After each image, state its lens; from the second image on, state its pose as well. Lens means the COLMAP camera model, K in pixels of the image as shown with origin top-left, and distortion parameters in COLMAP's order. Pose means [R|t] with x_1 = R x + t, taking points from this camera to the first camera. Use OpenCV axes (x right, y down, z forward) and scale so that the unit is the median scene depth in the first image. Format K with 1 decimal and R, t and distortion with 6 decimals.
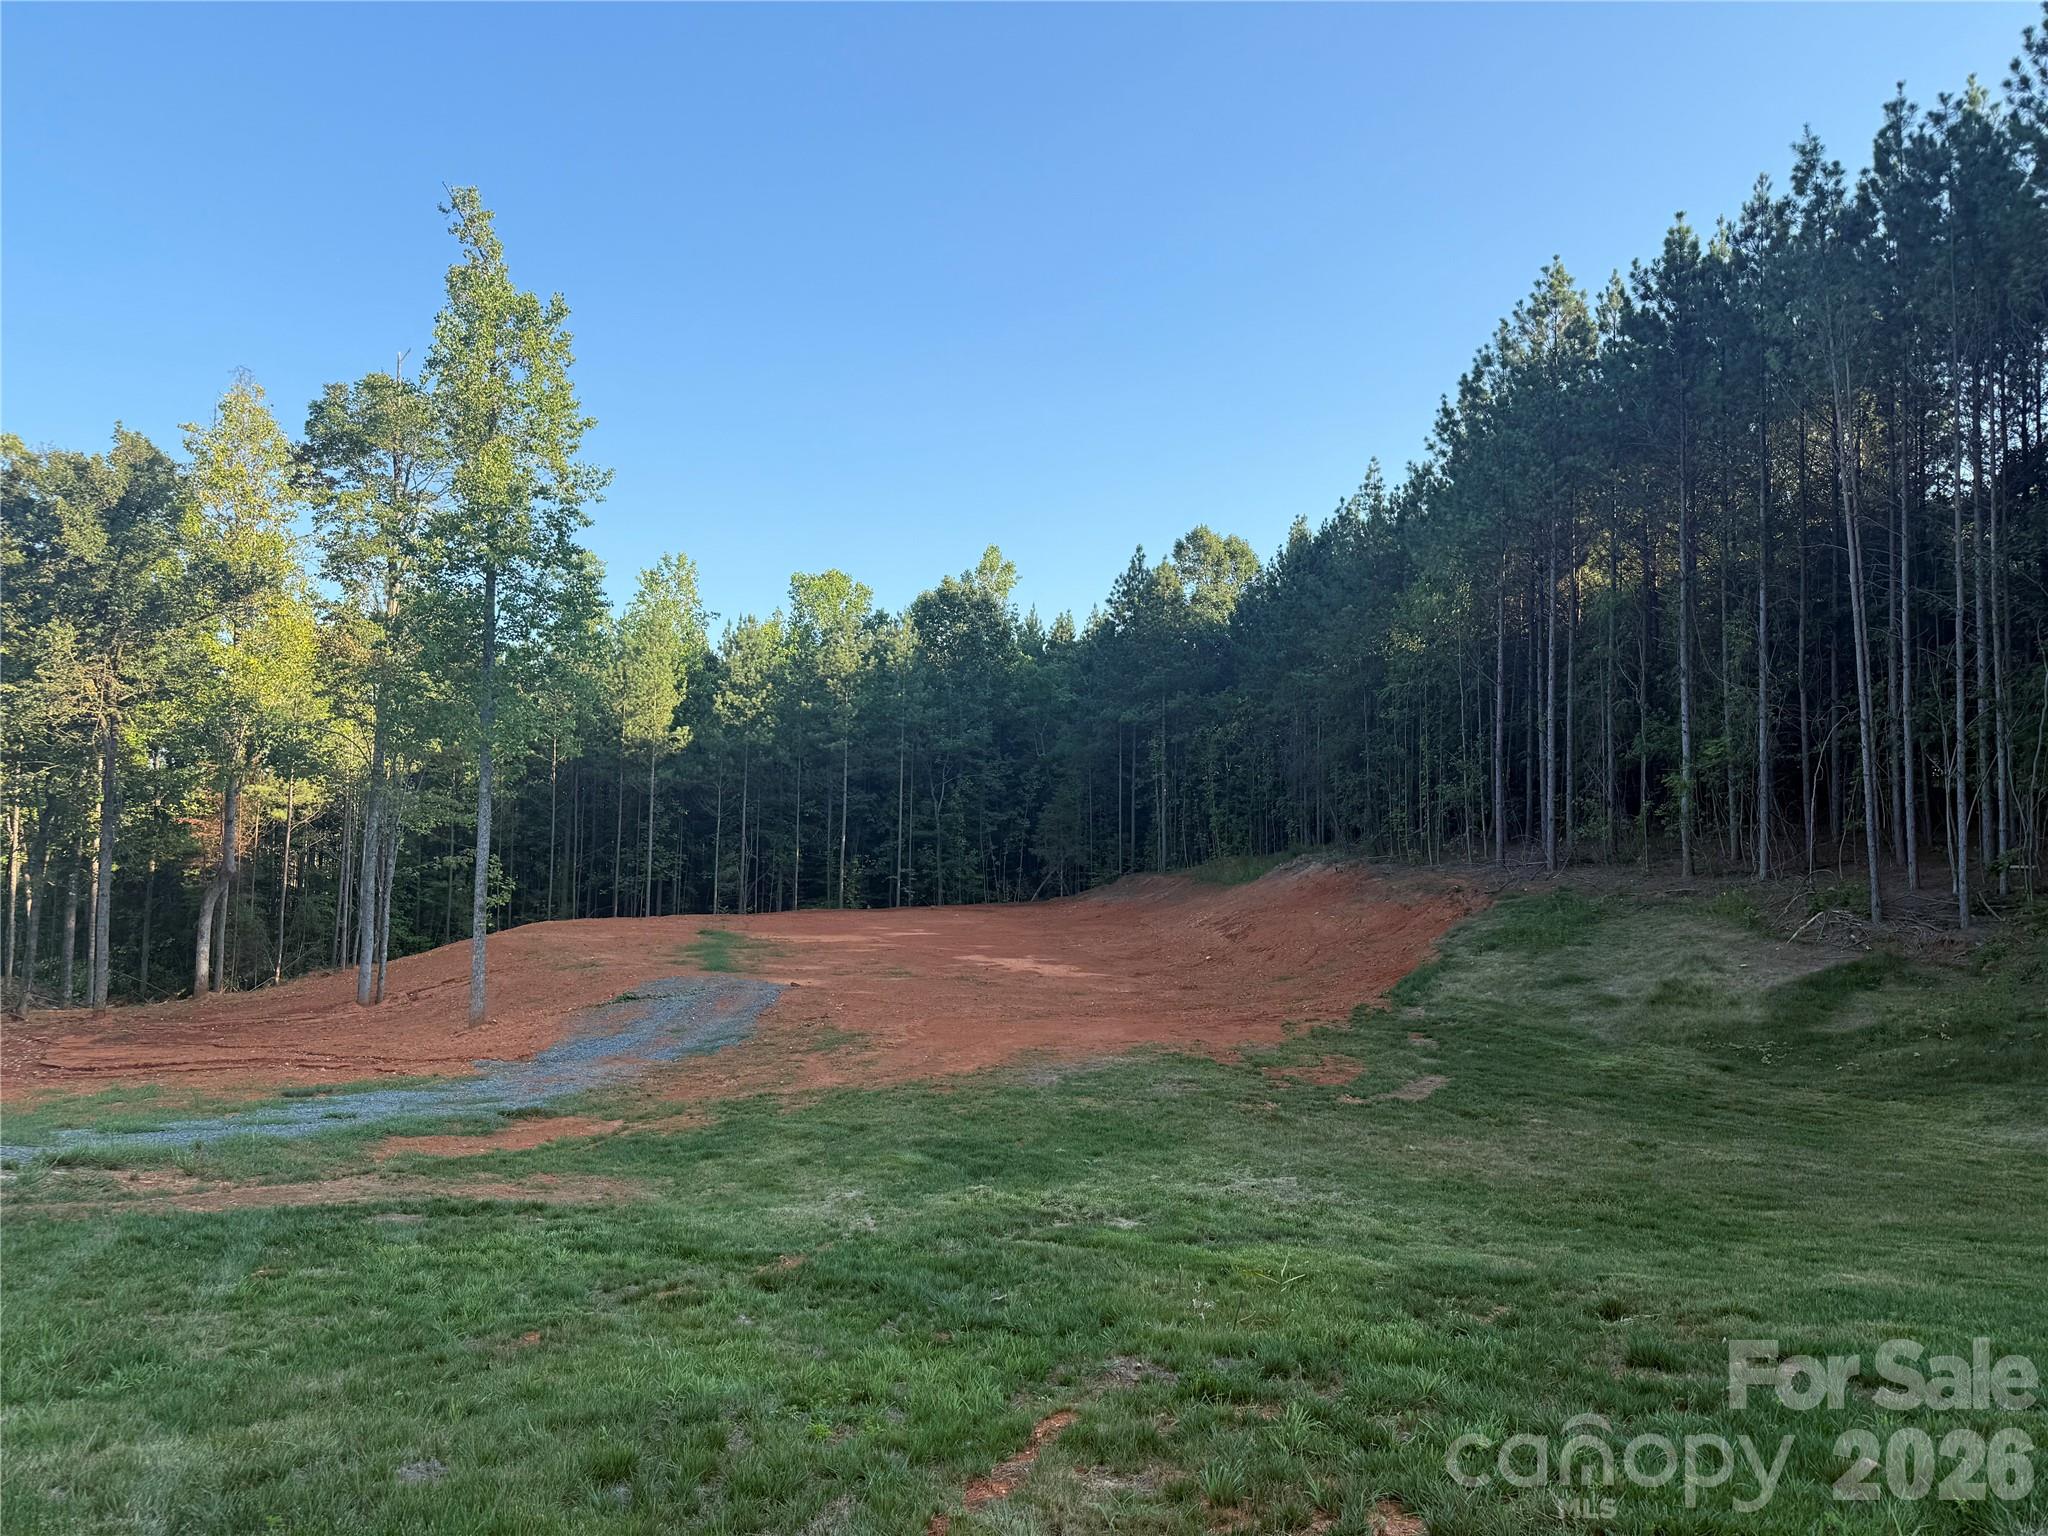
lens RADIAL K [[1422.2, 0, 1019.1], [0, 1422.2, 791.7], [0, 0, 1]] dist [0.030628, -0.036674]
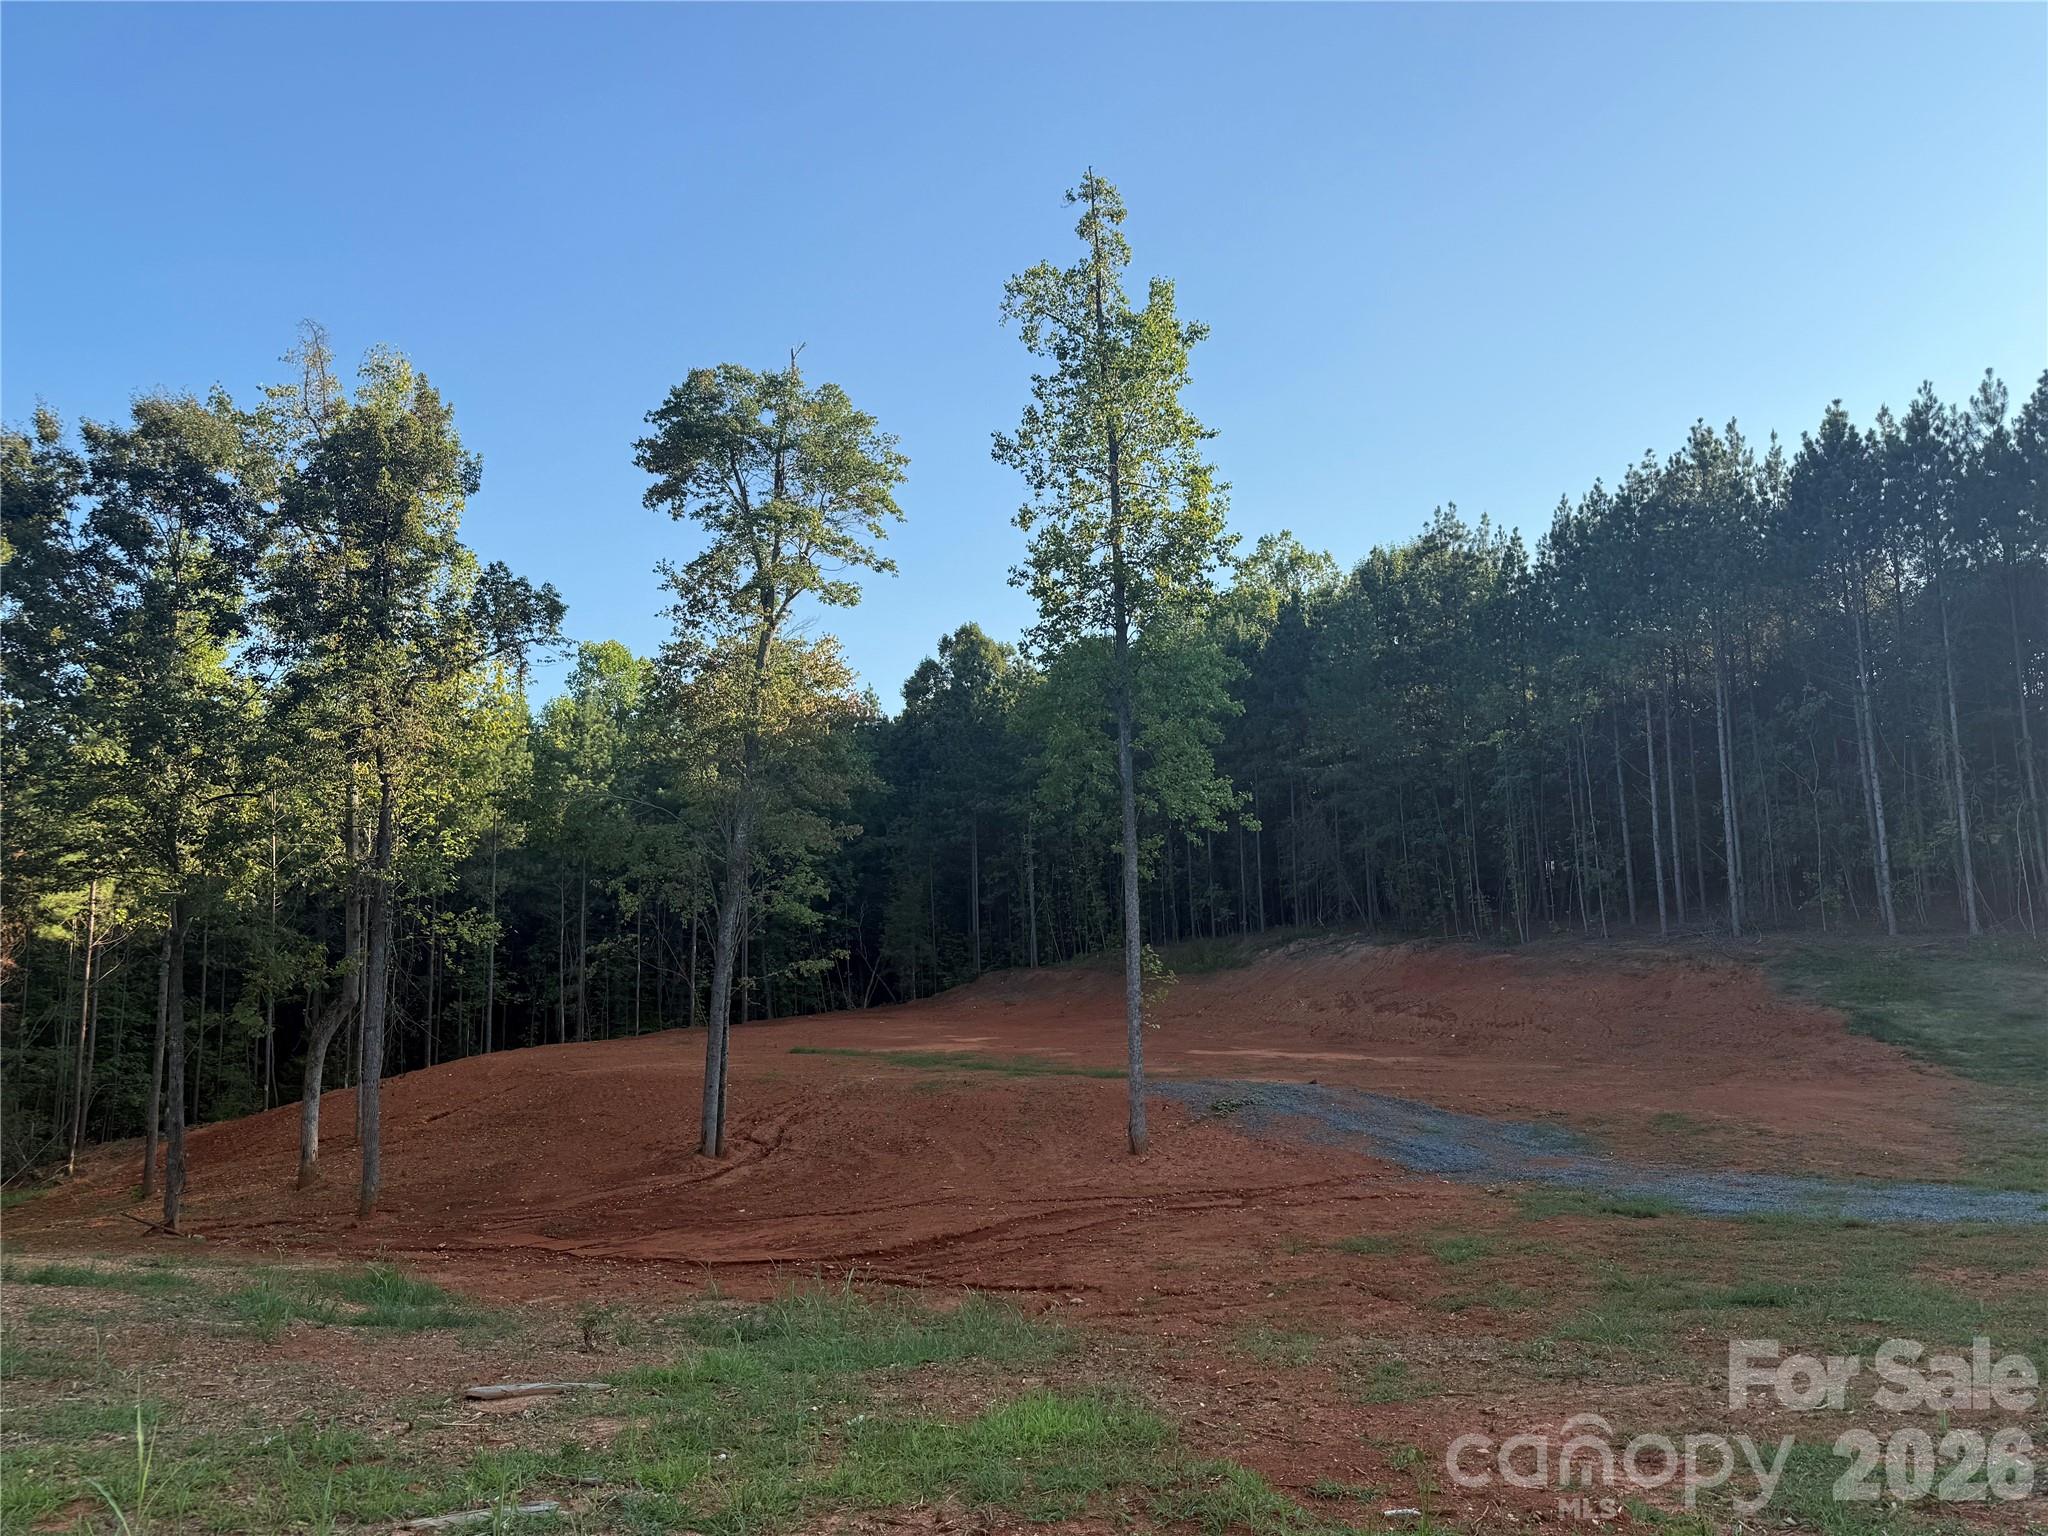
lens RADIAL K [[1422.2, 0, 1019.1], [0, 1422.2, 791.7], [0, 0, 1]] dist [0.030628, -0.036674]
pose [[0.885495, 0.015313, 0.464397, -0.672982], [0.019534, 0.997346, -0.070134, 0.006940], [-0.464238, 0.071175, 0.882846, 0.233720]]
